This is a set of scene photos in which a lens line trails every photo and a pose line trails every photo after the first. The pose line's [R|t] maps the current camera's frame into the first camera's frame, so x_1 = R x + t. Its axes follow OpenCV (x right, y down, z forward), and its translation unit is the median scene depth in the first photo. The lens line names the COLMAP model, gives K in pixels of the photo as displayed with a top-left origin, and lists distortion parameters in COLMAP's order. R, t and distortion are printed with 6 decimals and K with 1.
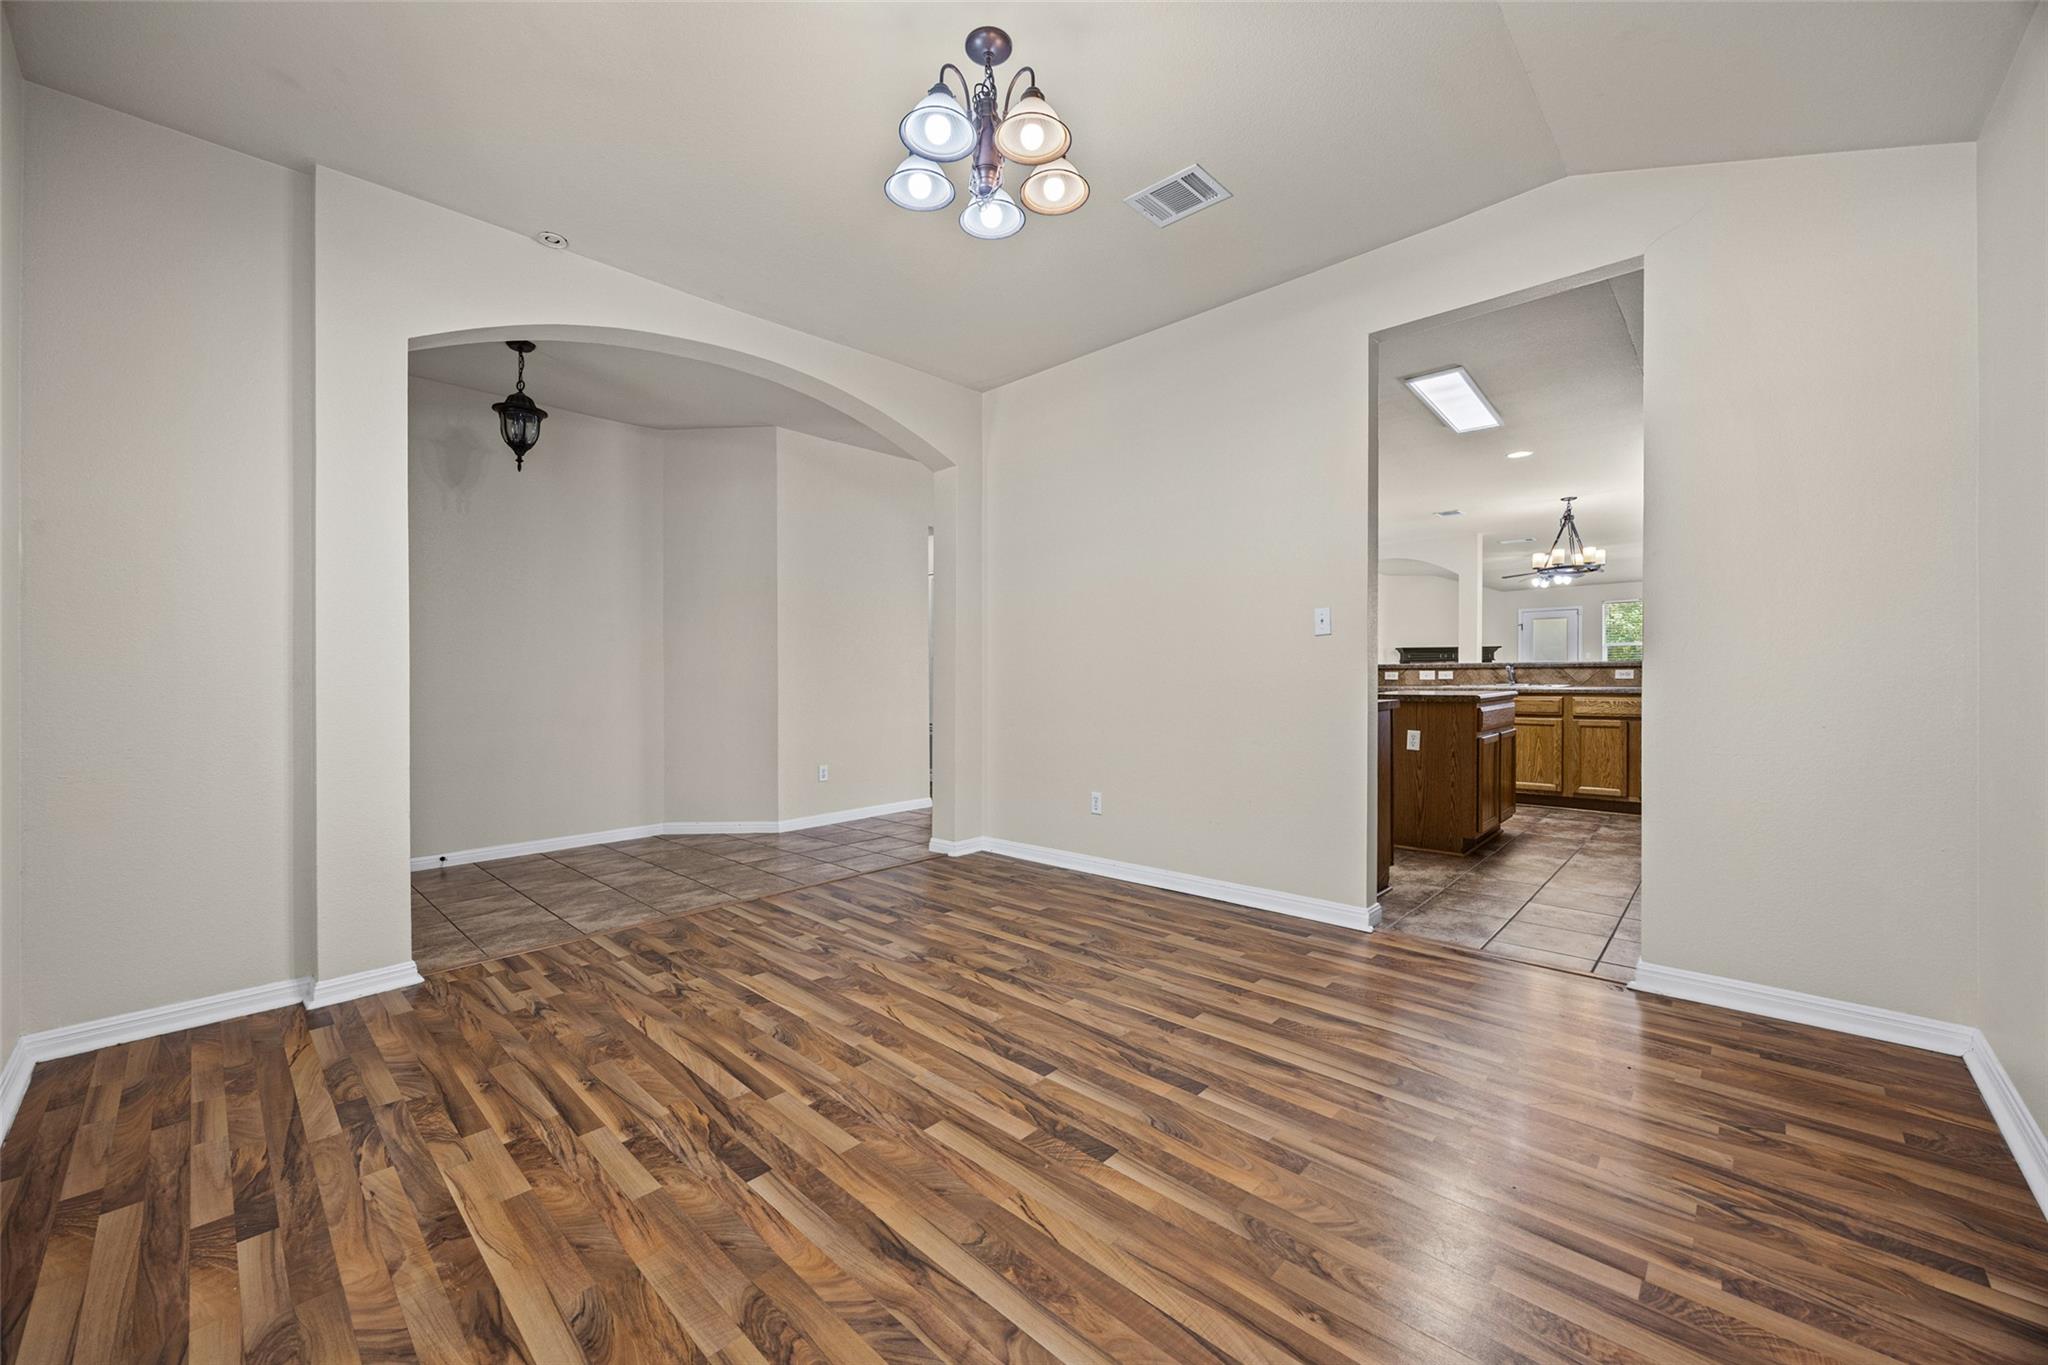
lens RADIAL K [[775.9, 0, 1022.4], [0, 775.9, 681.6], [0, 0, 1]] dist [-0.005786, 0.000246]
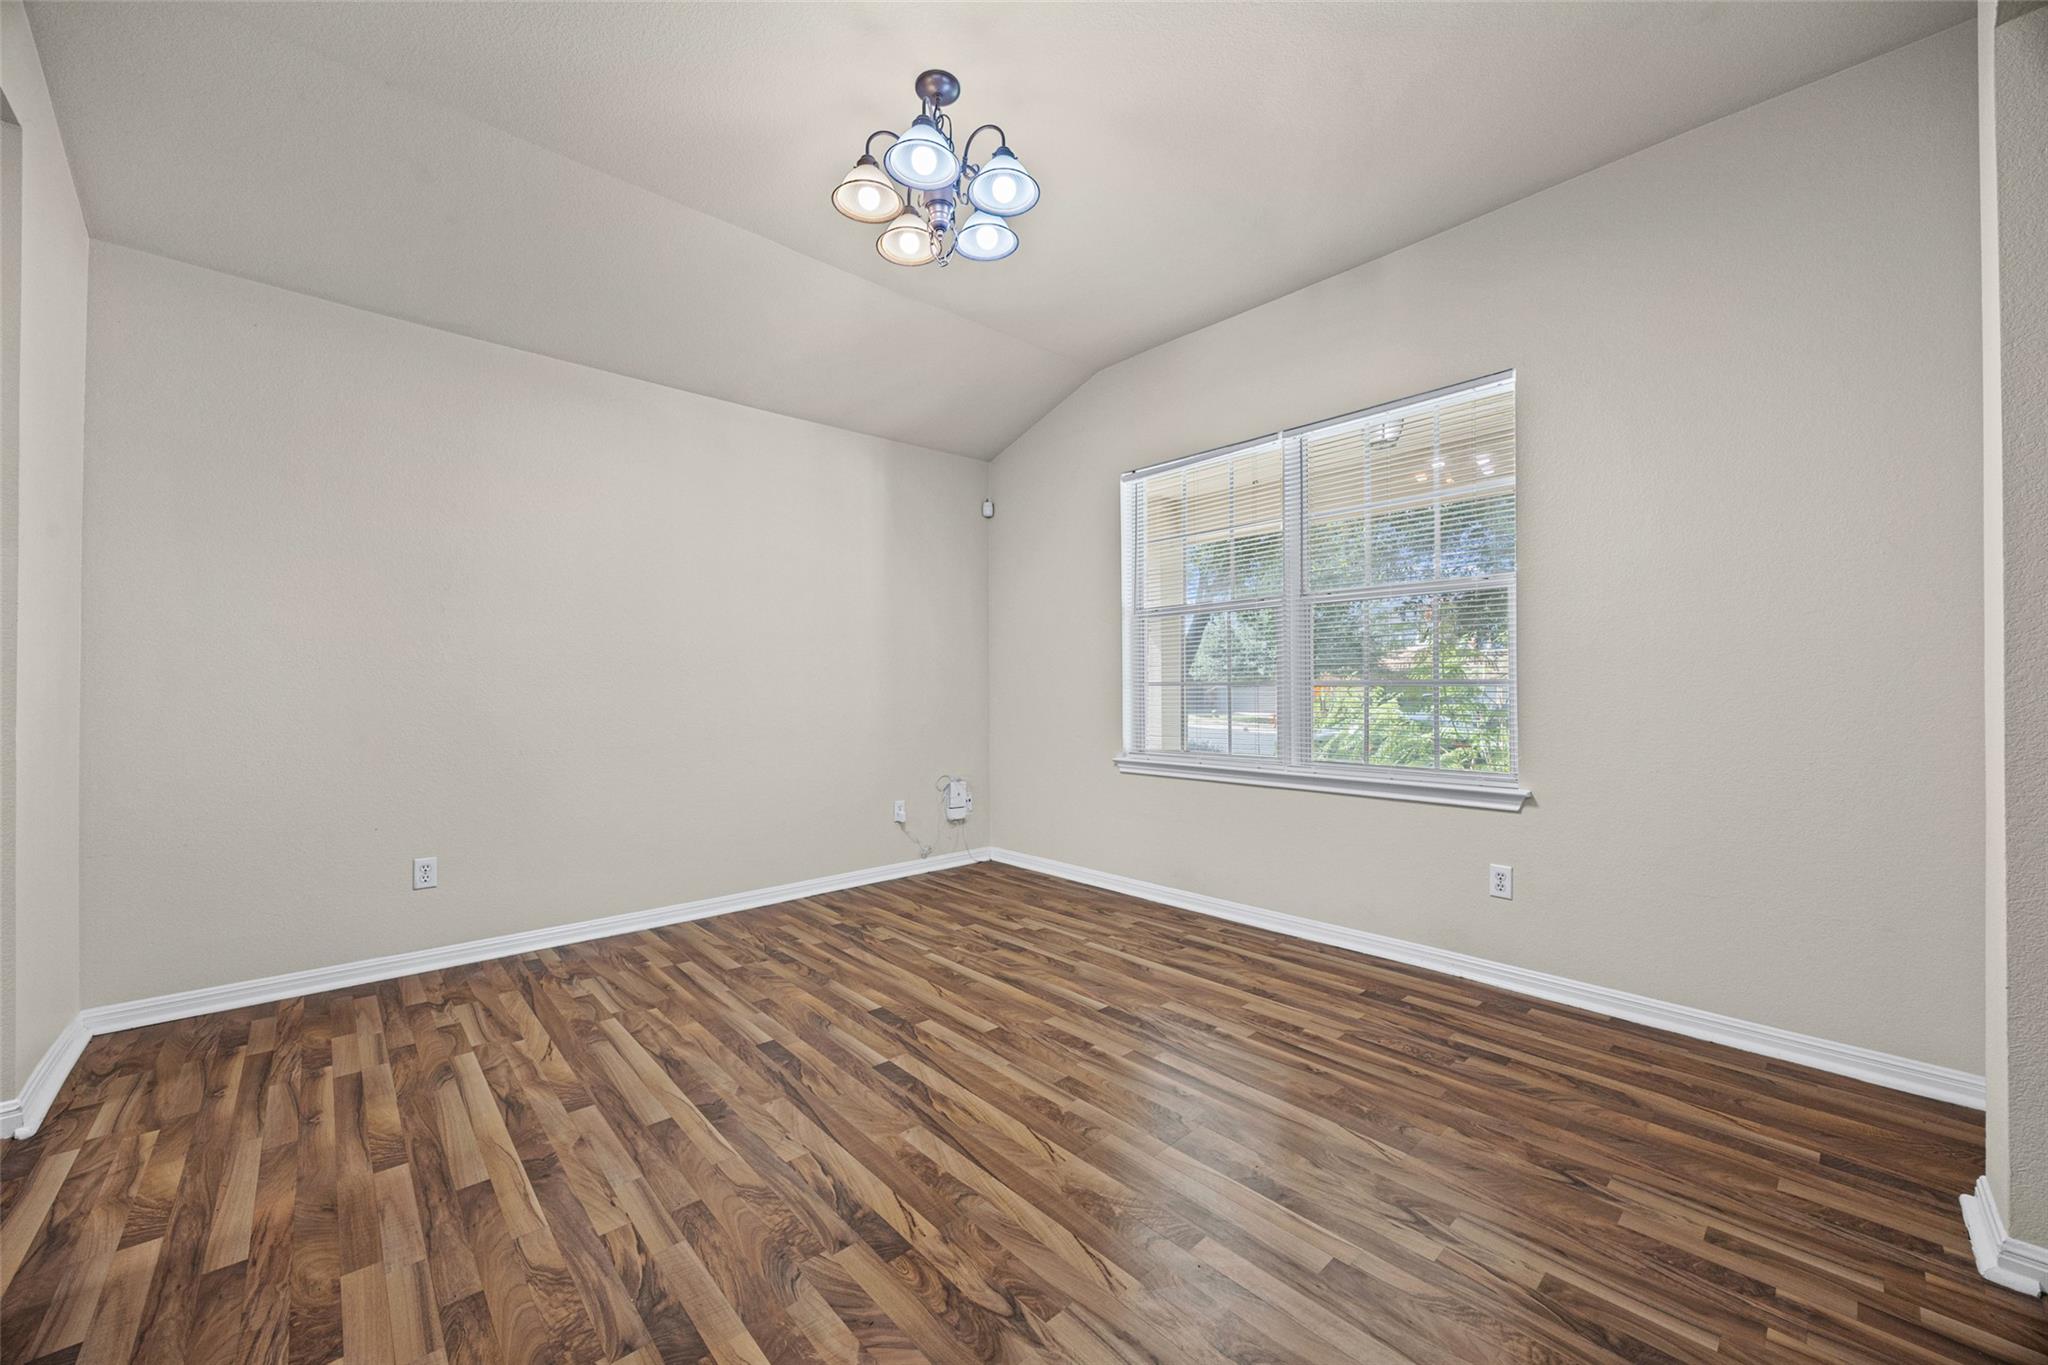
lens RADIAL K [[775.9, 0, 1022.4], [0, 775.9, 681.6], [0, 0, 1]] dist [-0.005786, 0.000246]
pose [[-0.996886, 0.013481, 0.077695, -0.247117], [0.013583, 0.999907, 0.000789, -0.018082], [-0.077677, 0.001842, -0.996977, 2.051677]]
